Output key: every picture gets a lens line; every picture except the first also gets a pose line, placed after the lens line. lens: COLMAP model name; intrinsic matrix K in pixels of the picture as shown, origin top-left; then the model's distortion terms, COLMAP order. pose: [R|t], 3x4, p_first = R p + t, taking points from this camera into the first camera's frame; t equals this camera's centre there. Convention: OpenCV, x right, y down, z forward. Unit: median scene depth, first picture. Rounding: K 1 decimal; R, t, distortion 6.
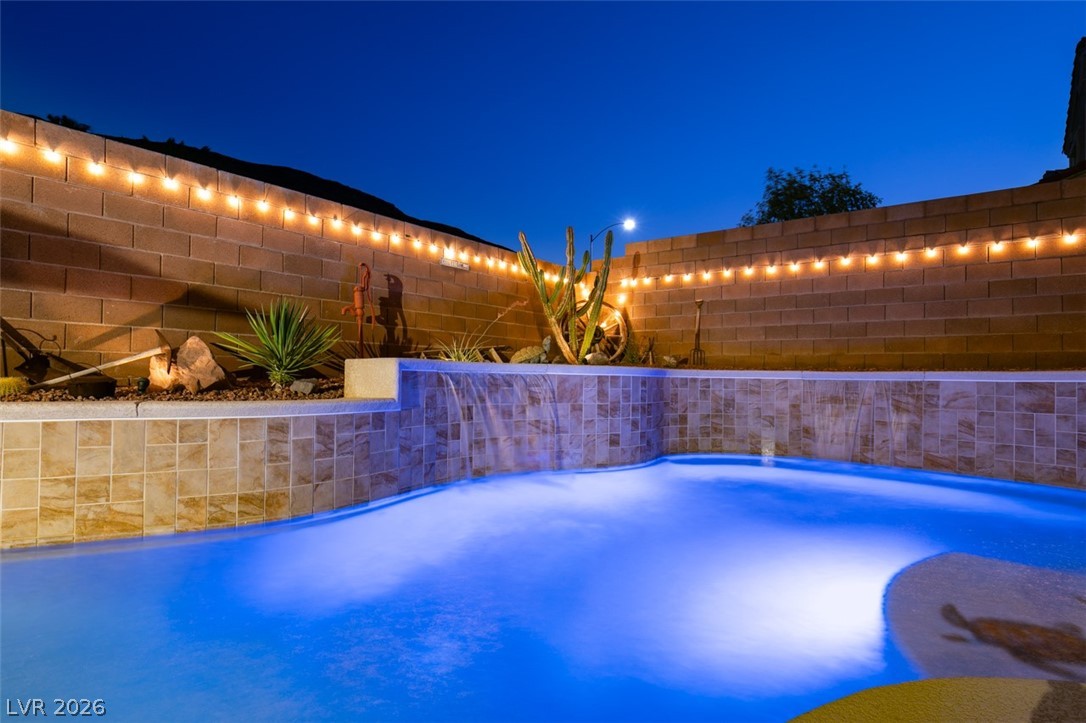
lens RADIAL K [[584.4, 0, 543.9], [0, 584.4, 364.7], [0, 0, 1]] dist [-0.000776, 0.002023]
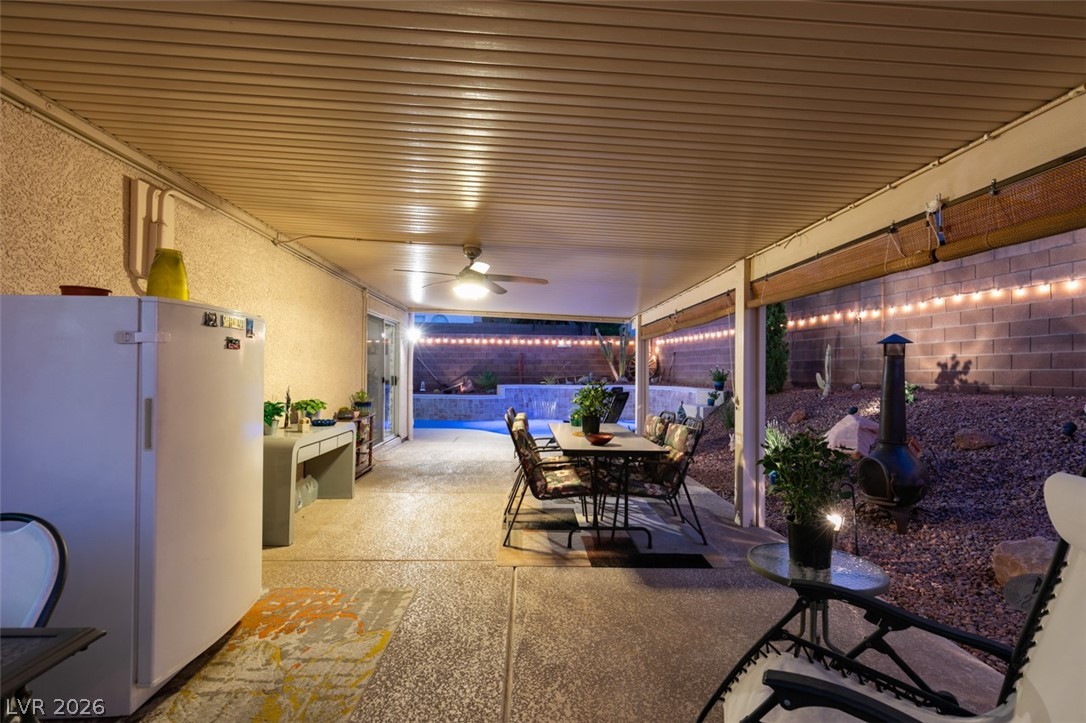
lens RADIAL K [[486.3, 0, 542.2], [0, 486.3, 366.9], [0, 0, 1]] dist [0.006954, -0.001434]
pose [[0.743845, -0.019133, -0.668078, 1.540600], [0.022317, 0.999744, -0.003784, -0.082676], [0.667979, -0.012095, 0.744082, -0.903307]]
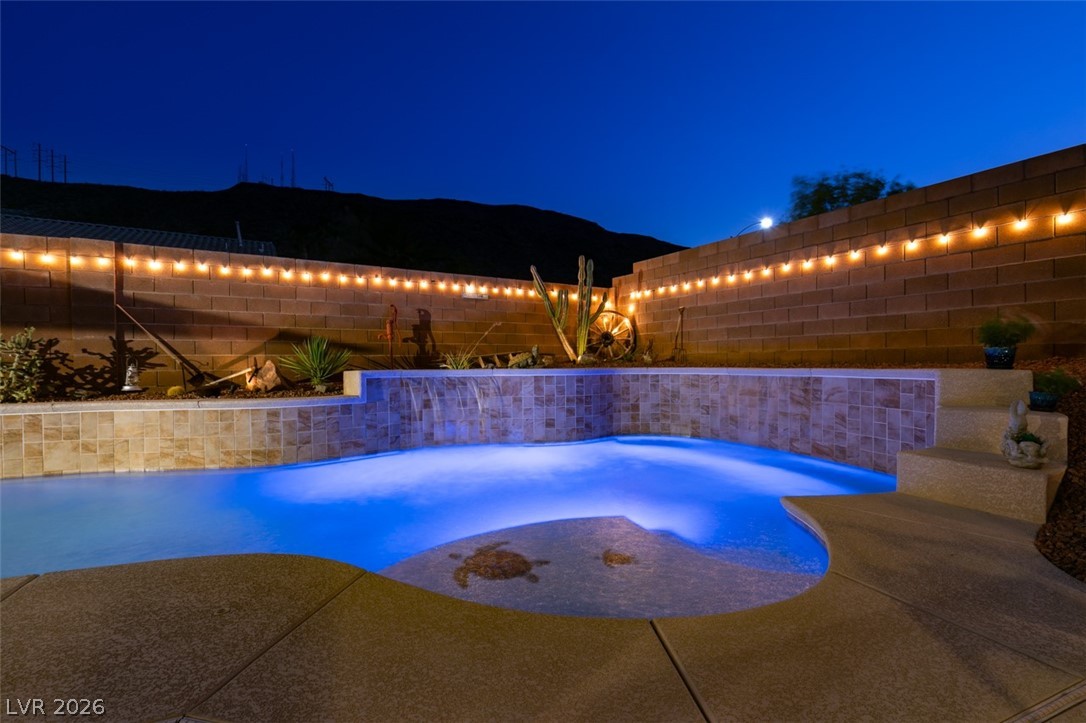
lens RADIAL K [[486.3, 0, 542.2], [0, 486.3, 366.8], [0, 0, 1]] dist [0.006954, -0.001434]
pose [[0.930458, -0.019017, -0.365904, 0.513709], [0.029385, 0.999308, 0.022785, -0.027613], [0.365218, -0.031953, 0.930374, -0.050408]]
